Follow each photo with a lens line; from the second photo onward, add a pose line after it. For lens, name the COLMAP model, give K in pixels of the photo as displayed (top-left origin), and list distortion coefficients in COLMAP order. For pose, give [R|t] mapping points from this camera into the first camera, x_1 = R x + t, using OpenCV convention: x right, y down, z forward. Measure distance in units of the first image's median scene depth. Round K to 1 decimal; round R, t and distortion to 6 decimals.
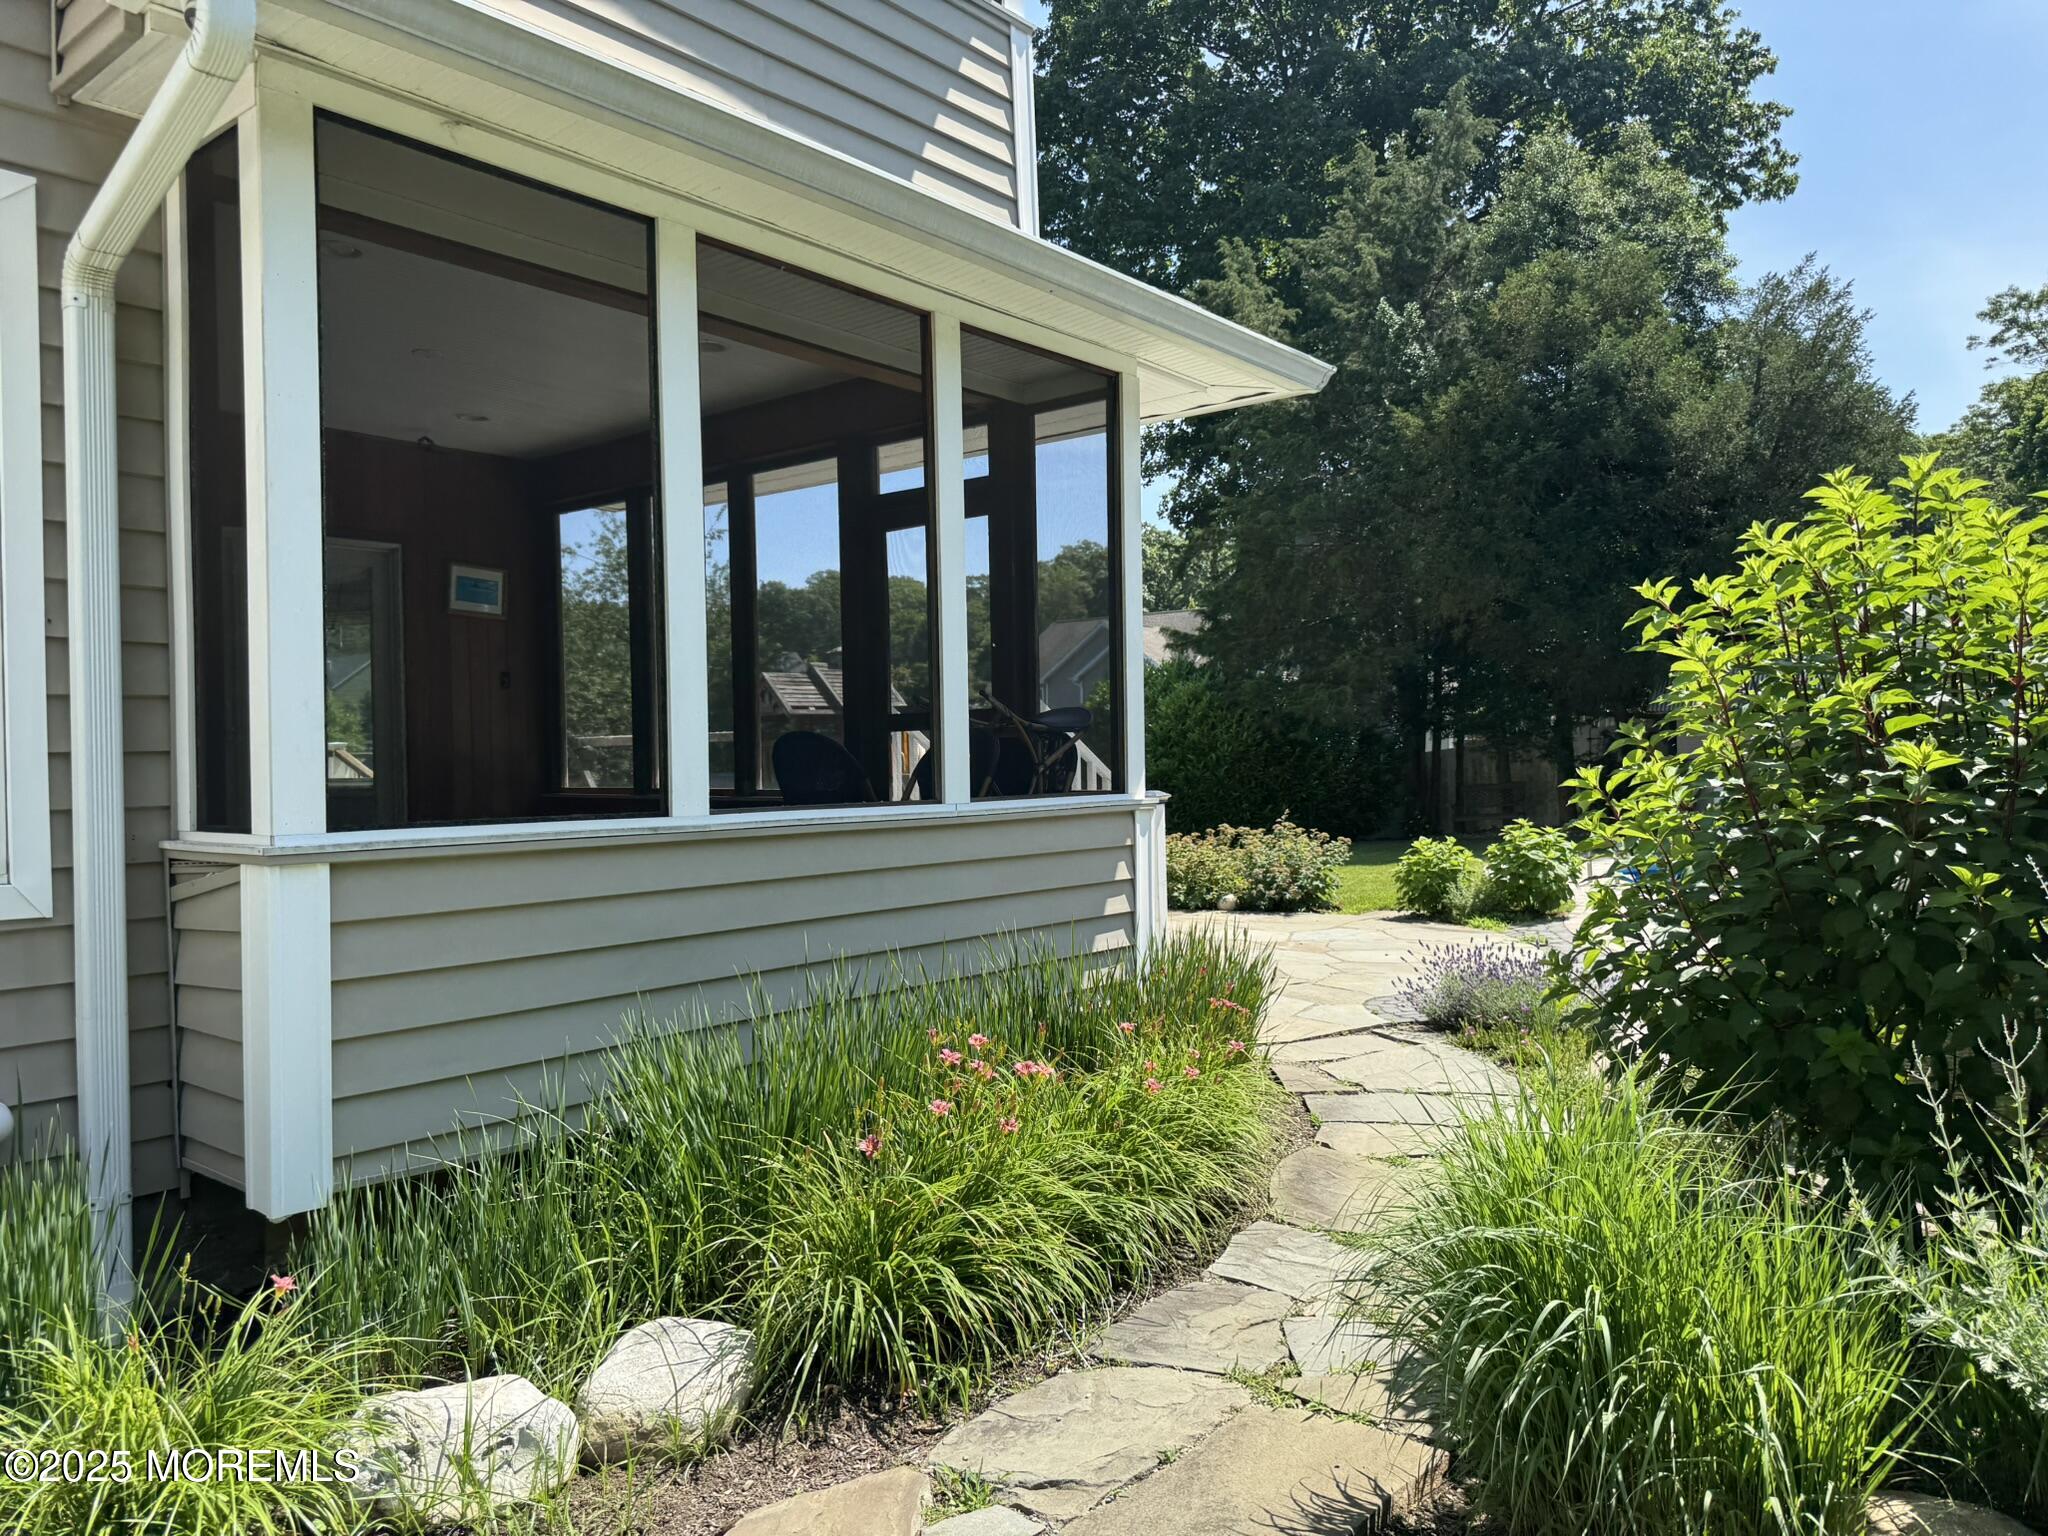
lens RADIAL K [[1437.7, 0, 1018.0], [0, 1437.7, 774.6], [0, 0, 1]] dist [0.053905, -0.073694]
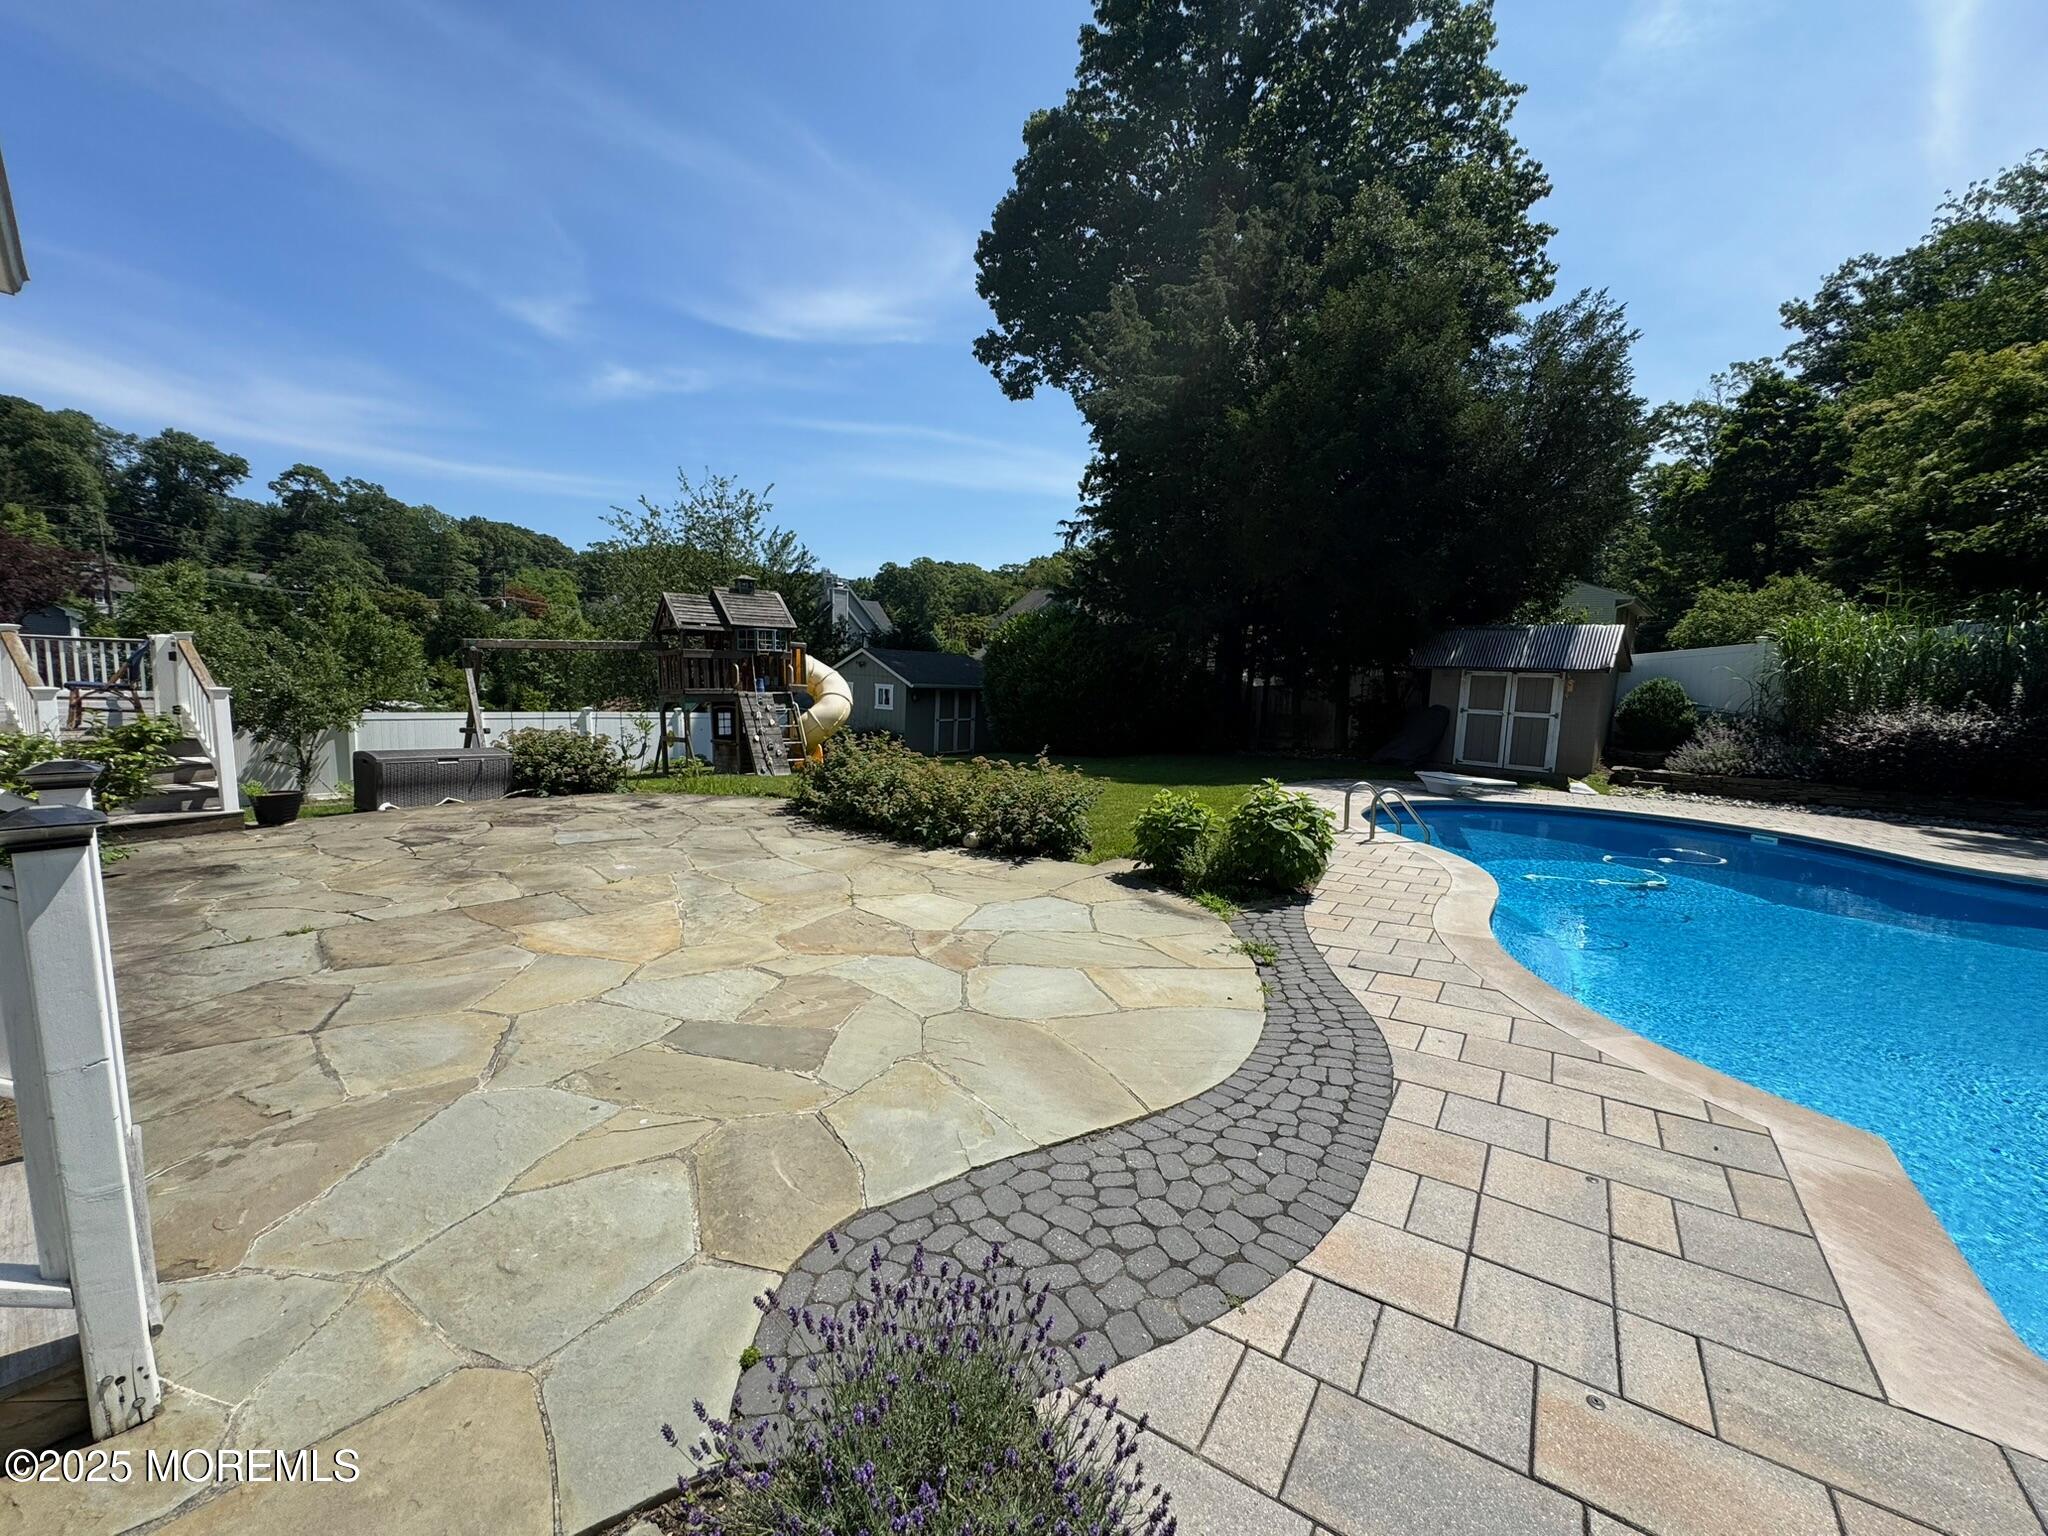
lens RADIAL K [[820.4, 0, 1021.1], [0, 820.4, 767.7], [0, 0, 1]] dist [-0.000968, -0.000931]
pose [[0.998262, 0.057459, -0.013081, 0.111539], [-0.055813, 0.993116, 0.102987, -0.011016], [0.018908, -0.102078, 0.994597, 0.275456]]
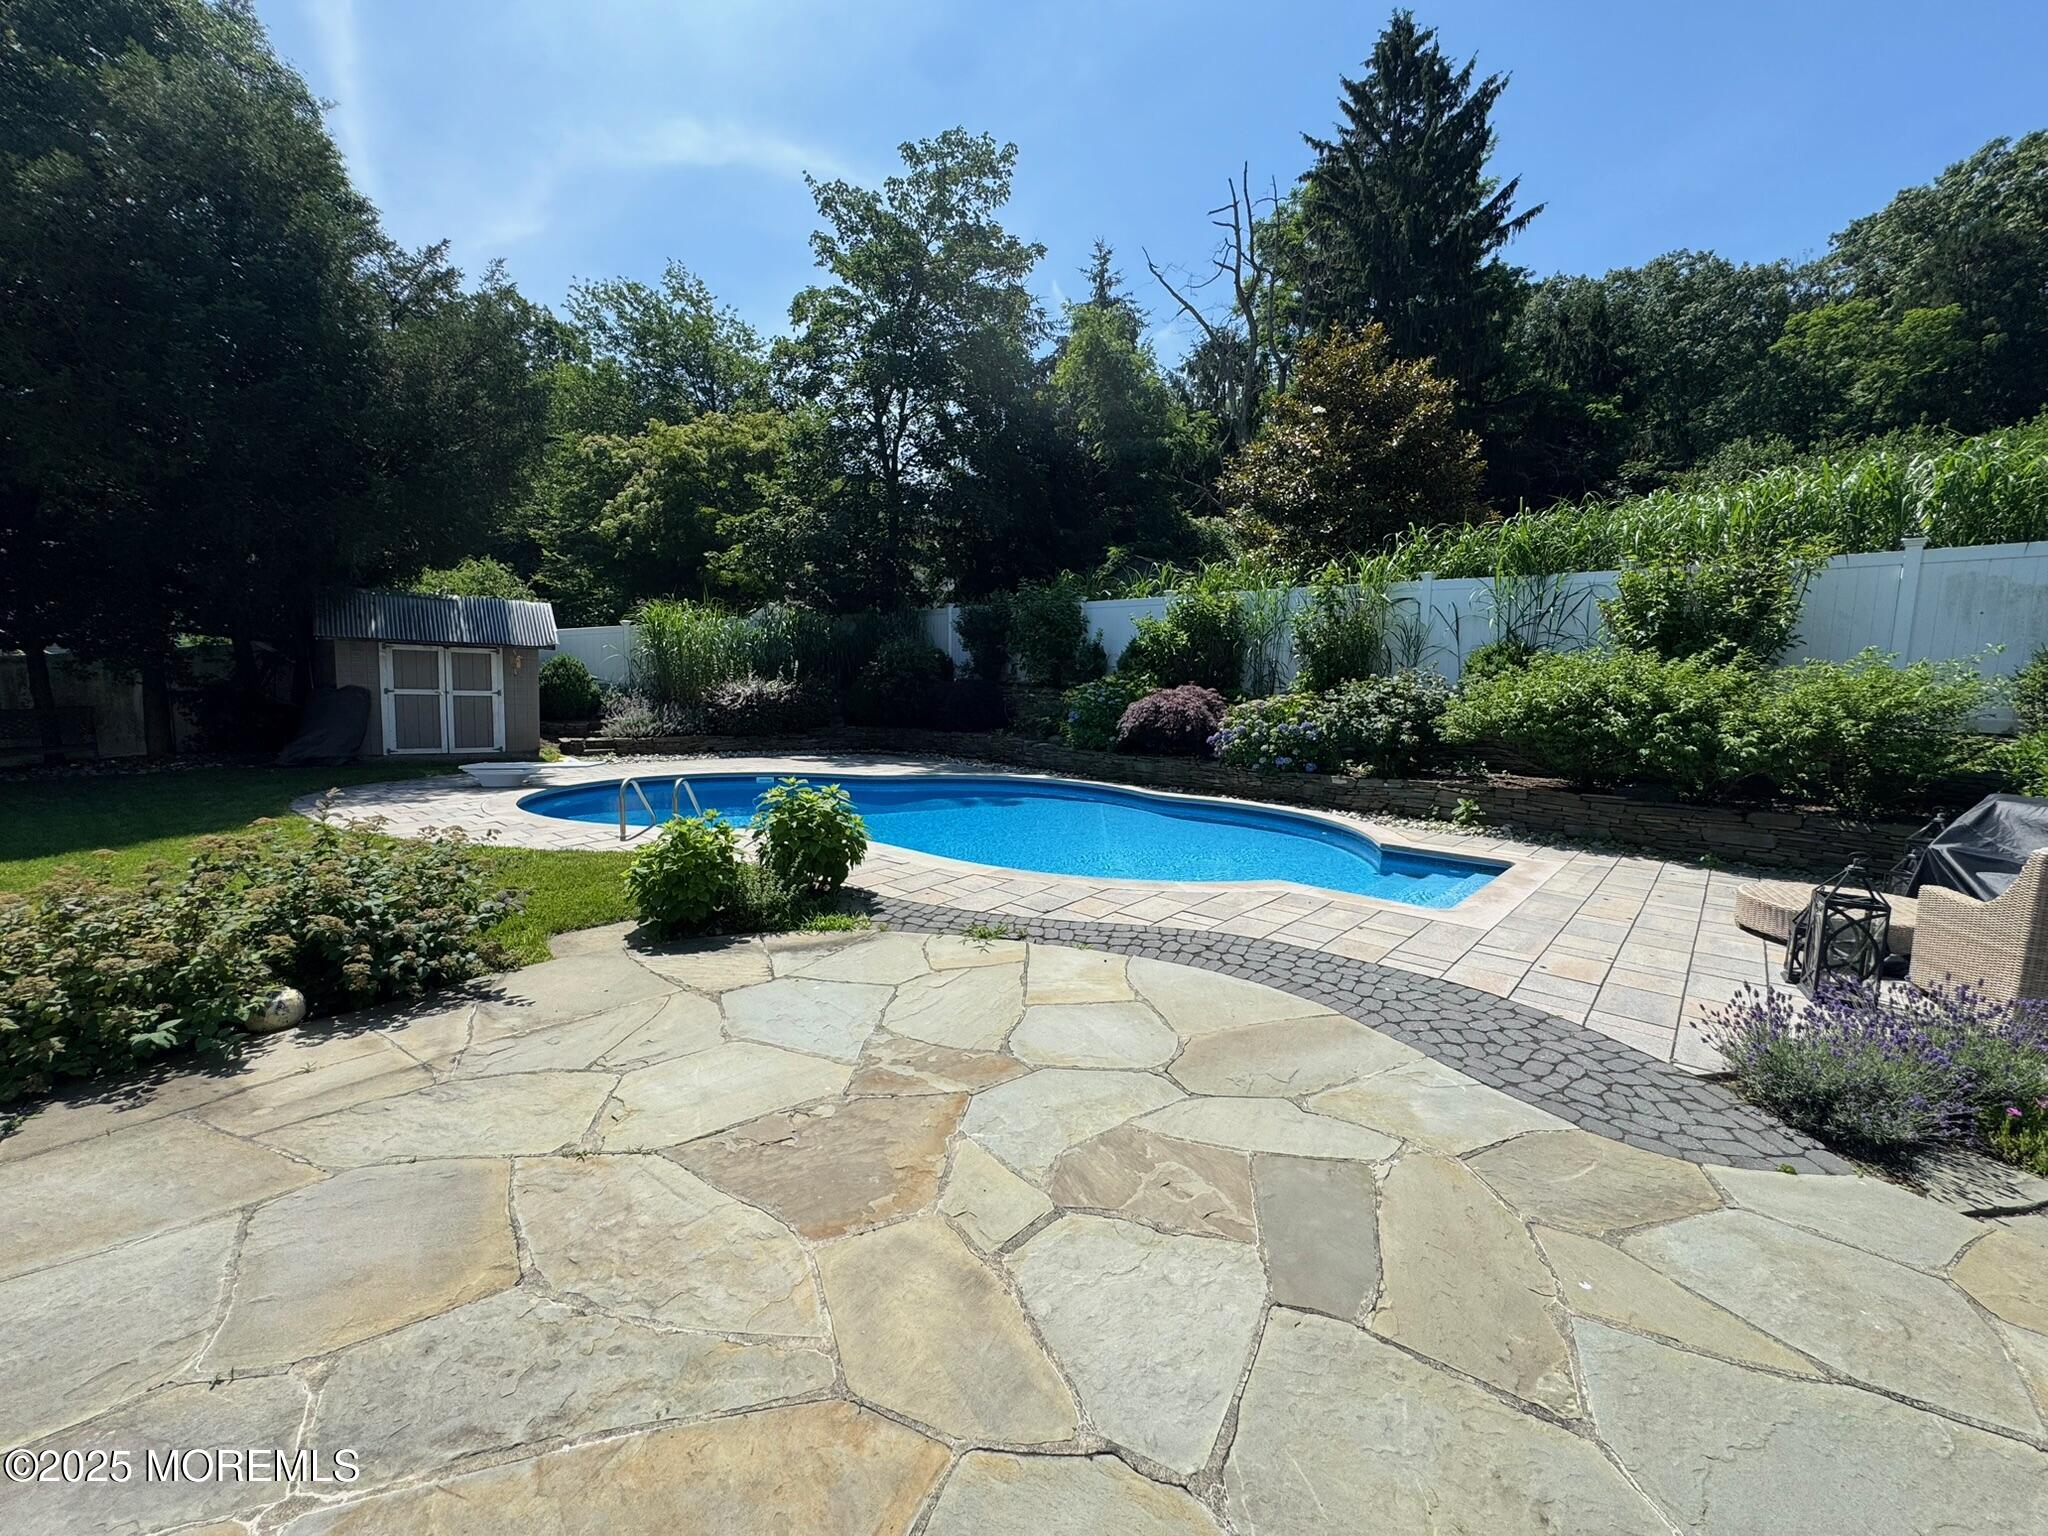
lens RADIAL K [[820.4, 0, 1021.5], [0, 820.4, 765.6], [0, 0, 1]] dist [-0.000968, -0.000931]
pose [[0.154410, -0.071575, 0.985411, -0.041660], [-0.016922, 0.997035, 0.075071, -0.007088], [-0.987862, -0.028267, 0.152741, 0.443015]]
